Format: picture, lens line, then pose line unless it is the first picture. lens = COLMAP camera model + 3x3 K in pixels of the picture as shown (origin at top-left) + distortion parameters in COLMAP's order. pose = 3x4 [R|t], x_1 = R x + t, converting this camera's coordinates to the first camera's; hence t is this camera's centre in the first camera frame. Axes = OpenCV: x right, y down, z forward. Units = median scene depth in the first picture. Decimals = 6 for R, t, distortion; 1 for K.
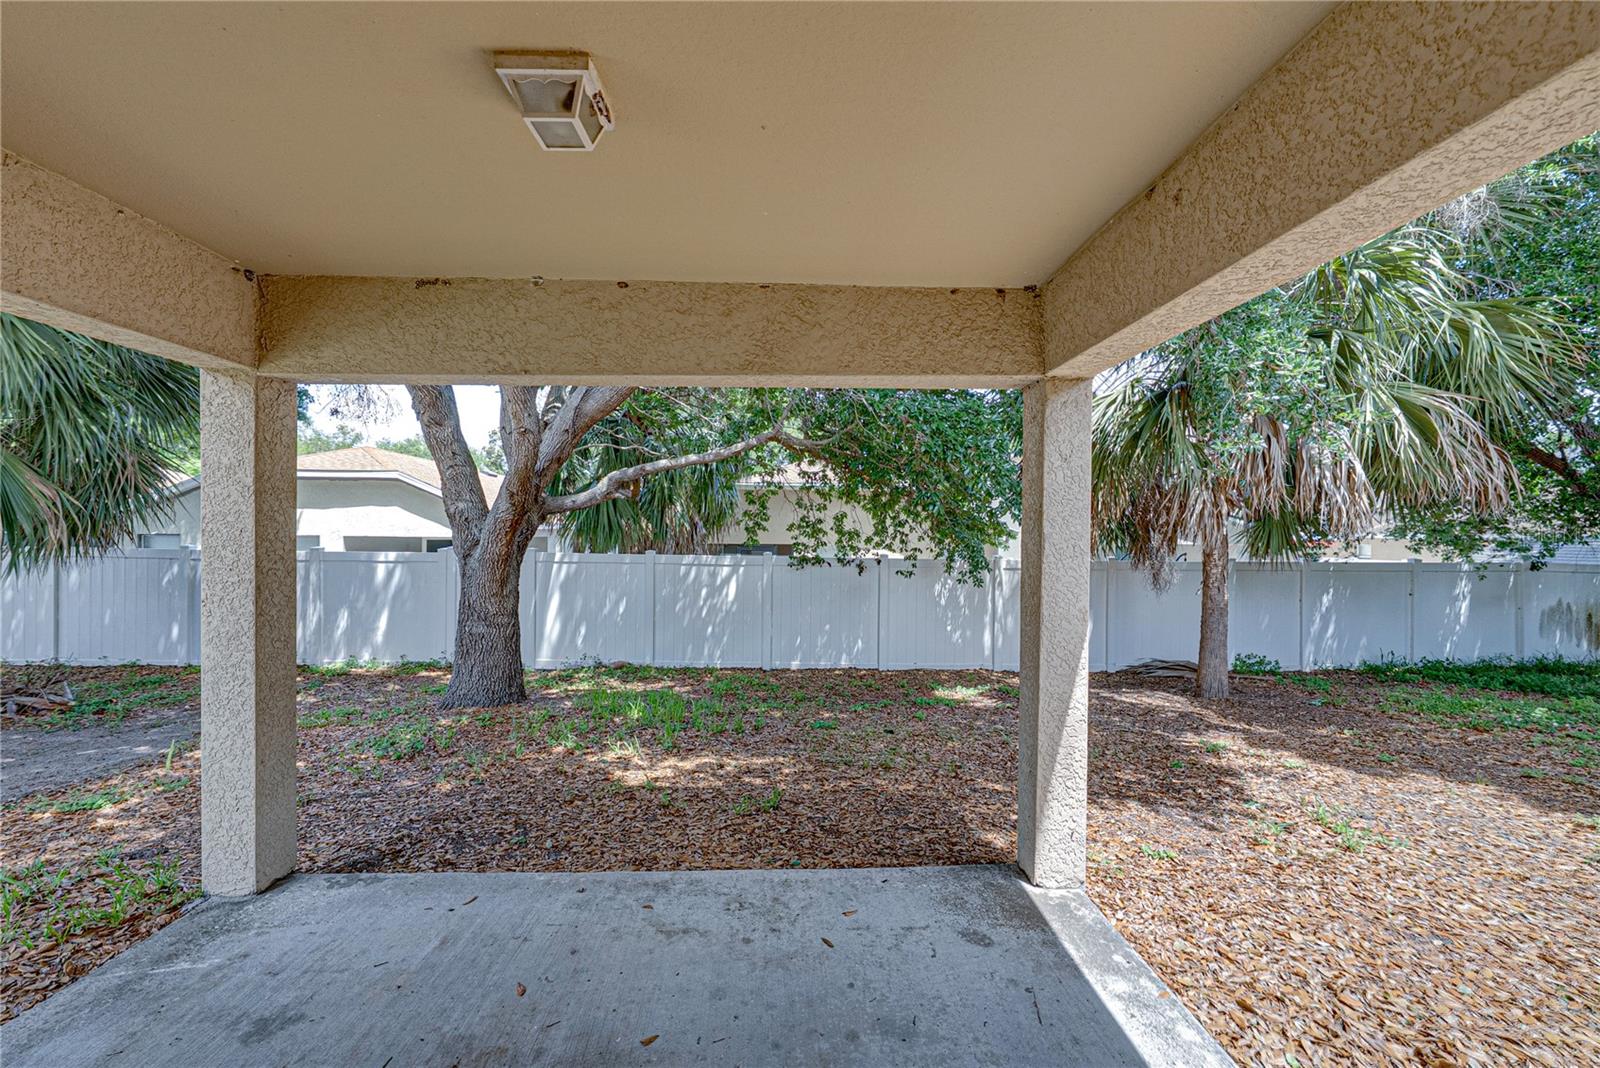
lens RADIAL K [[591.1, 0, 800.0], [0, 591.1, 534.0], [0, 0, 1]] dist [0.000632, 0.000020]
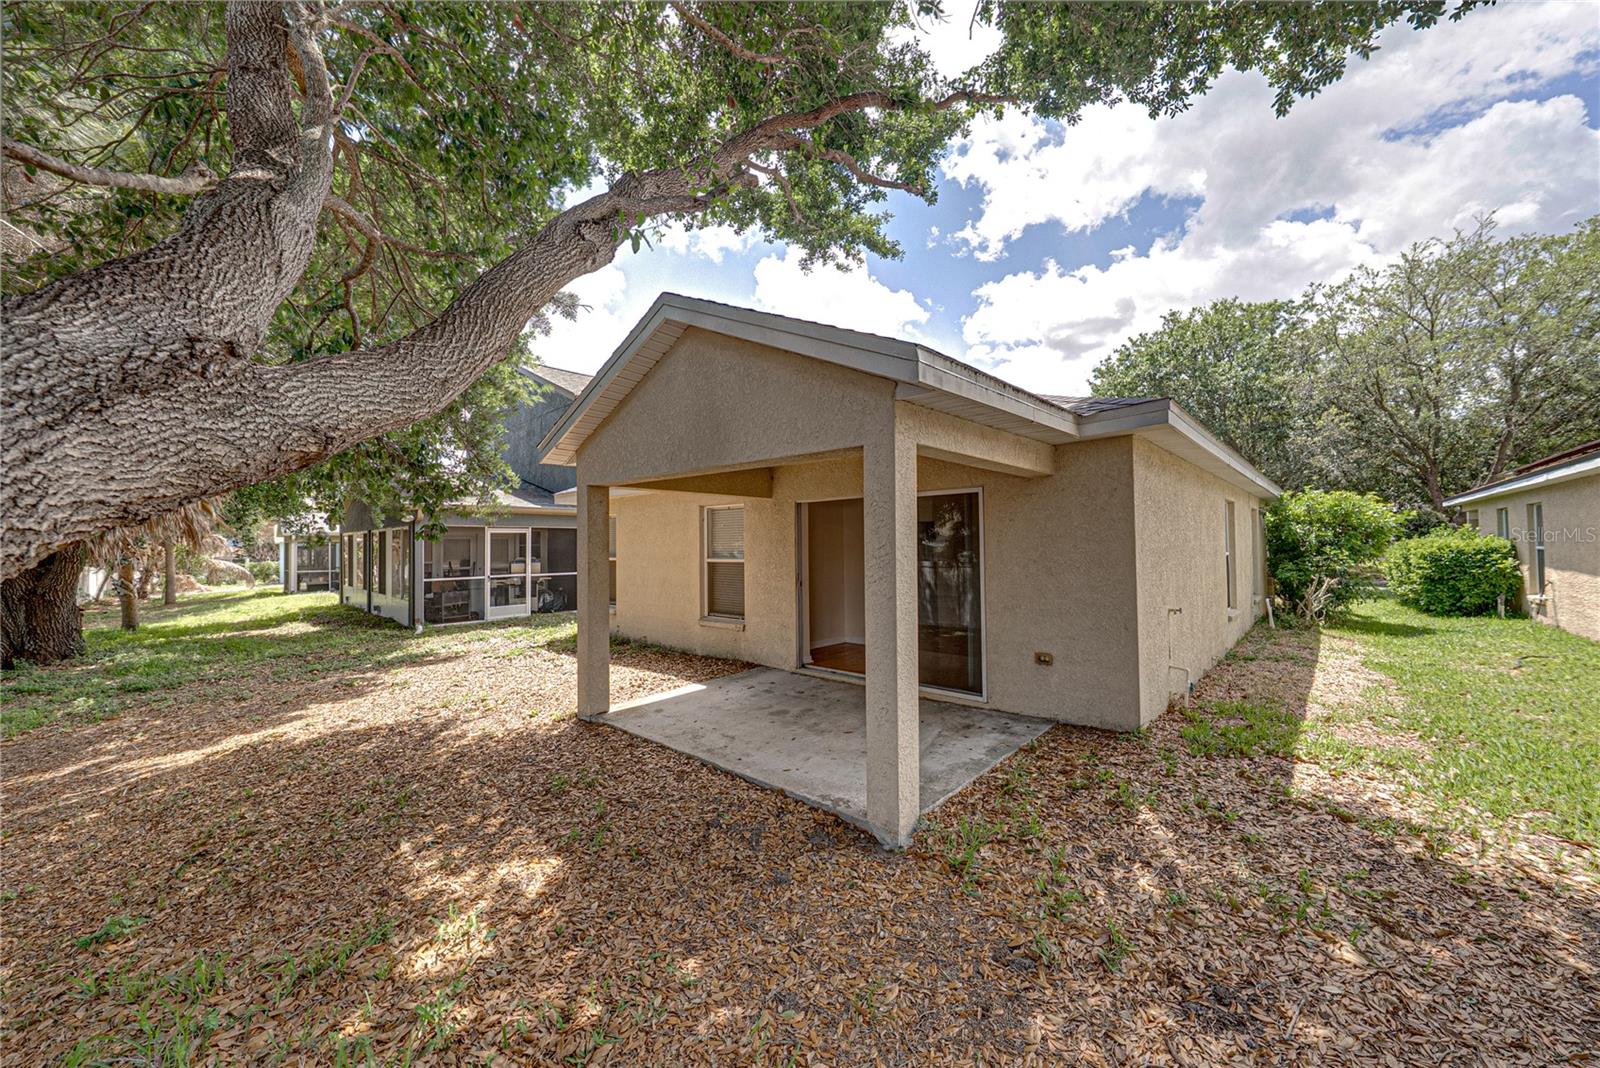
lens RADIAL K [[591.1, 0, 800.0], [0, 591.1, 534.0], [0, 0, 1]] dist [0.000632, 0.000020]
pose [[-0.705822, 0.020753, 0.708085, -1.187464], [0.010981, 0.999771, -0.018355, -0.023842], [-0.708304, -0.005180, -0.705889, 1.429957]]
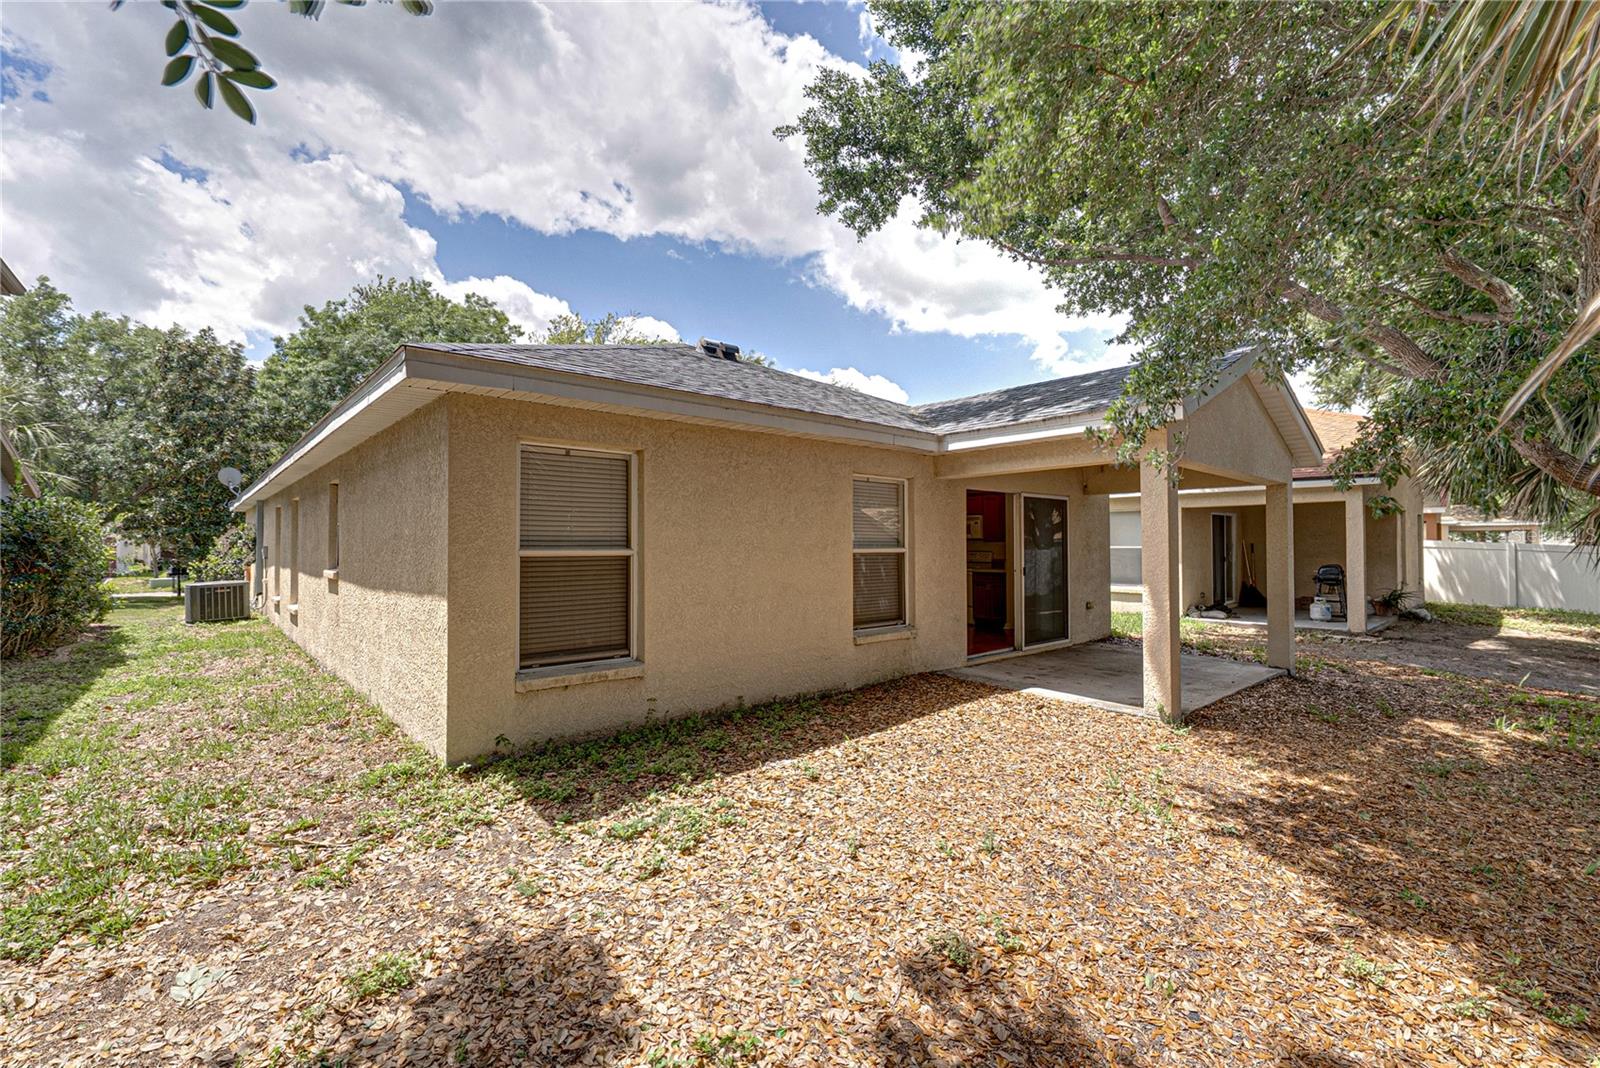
lens RADIAL K [[695.5, 0, 800.0], [0, 695.5, 534.0], [0, 0, 1]] dist [-0.012526, -0.000076]
pose [[-0.761789, -0.017493, -0.647589, 1.947939], [-0.002094, 0.999697, -0.024540, 0.040434], [0.647822, -0.017338, -0.761595, 1.384210]]
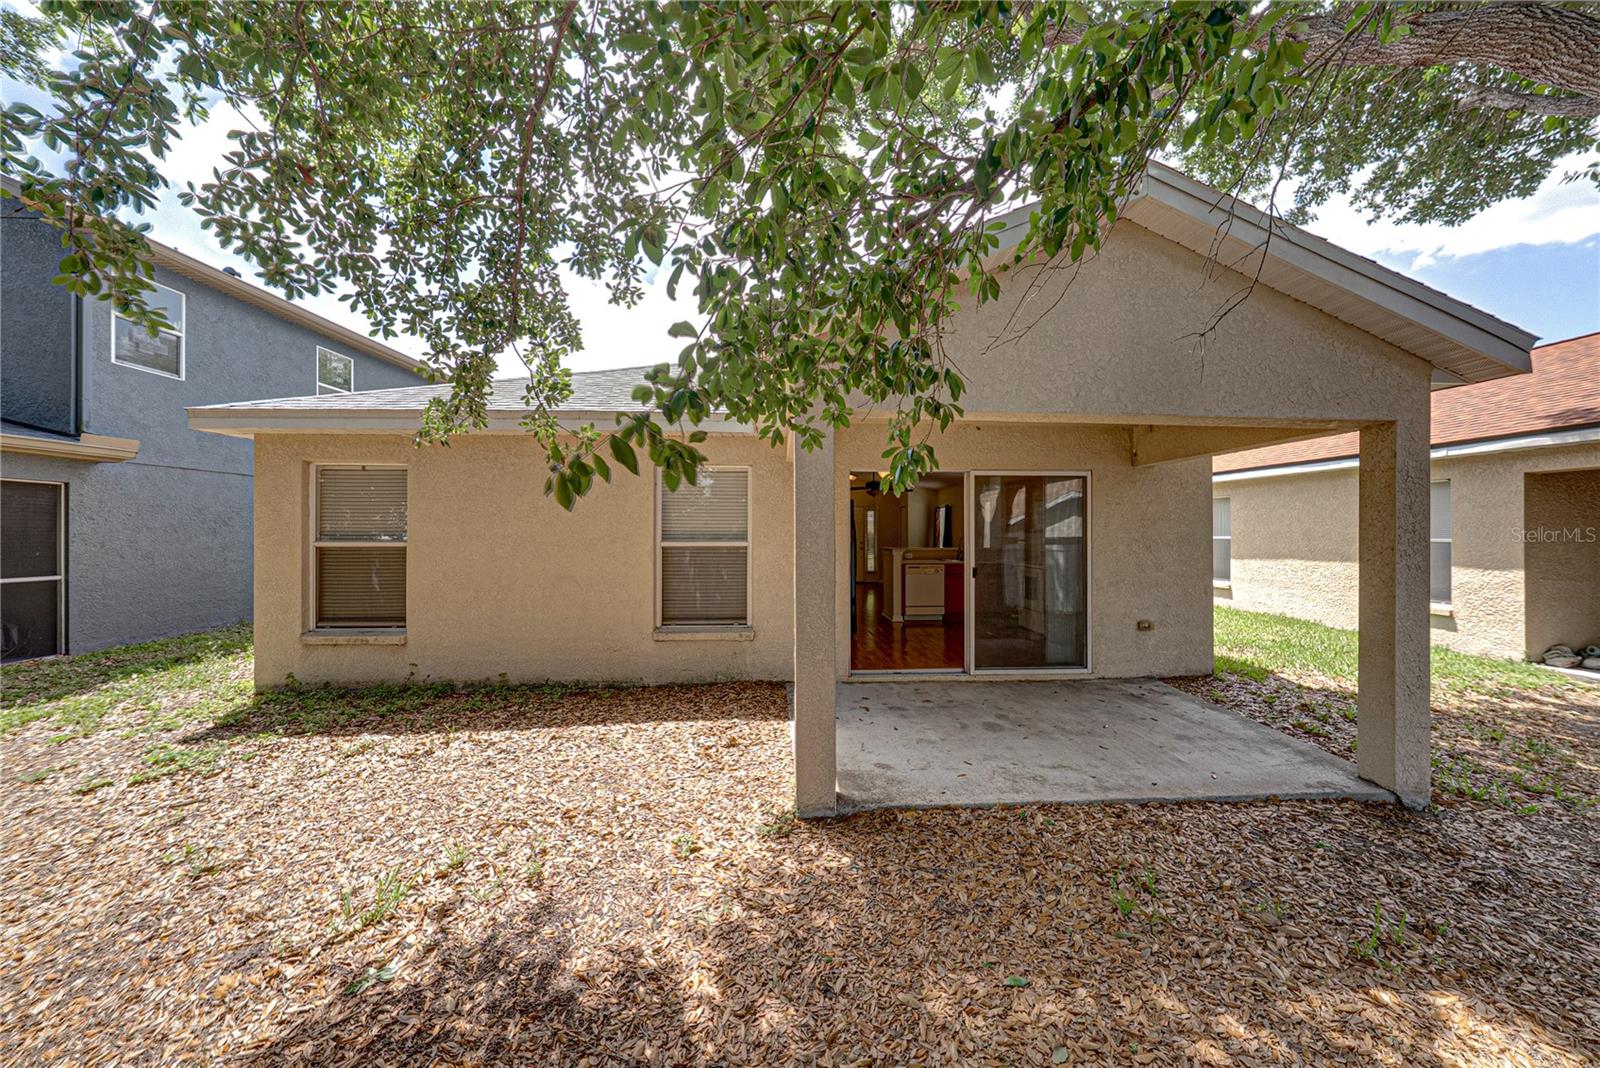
lens RADIAL K [[591.1, 0, 800.0], [0, 591.1, 534.0], [0, 0, 1]] dist [0.000632, 0.000020]
pose [[-0.999706, -0.008019, -0.022870, 0.348545], [-0.008173, 0.999945, 0.006634, 0.000258], [0.022816, 0.006819, -0.999716, 1.609393]]
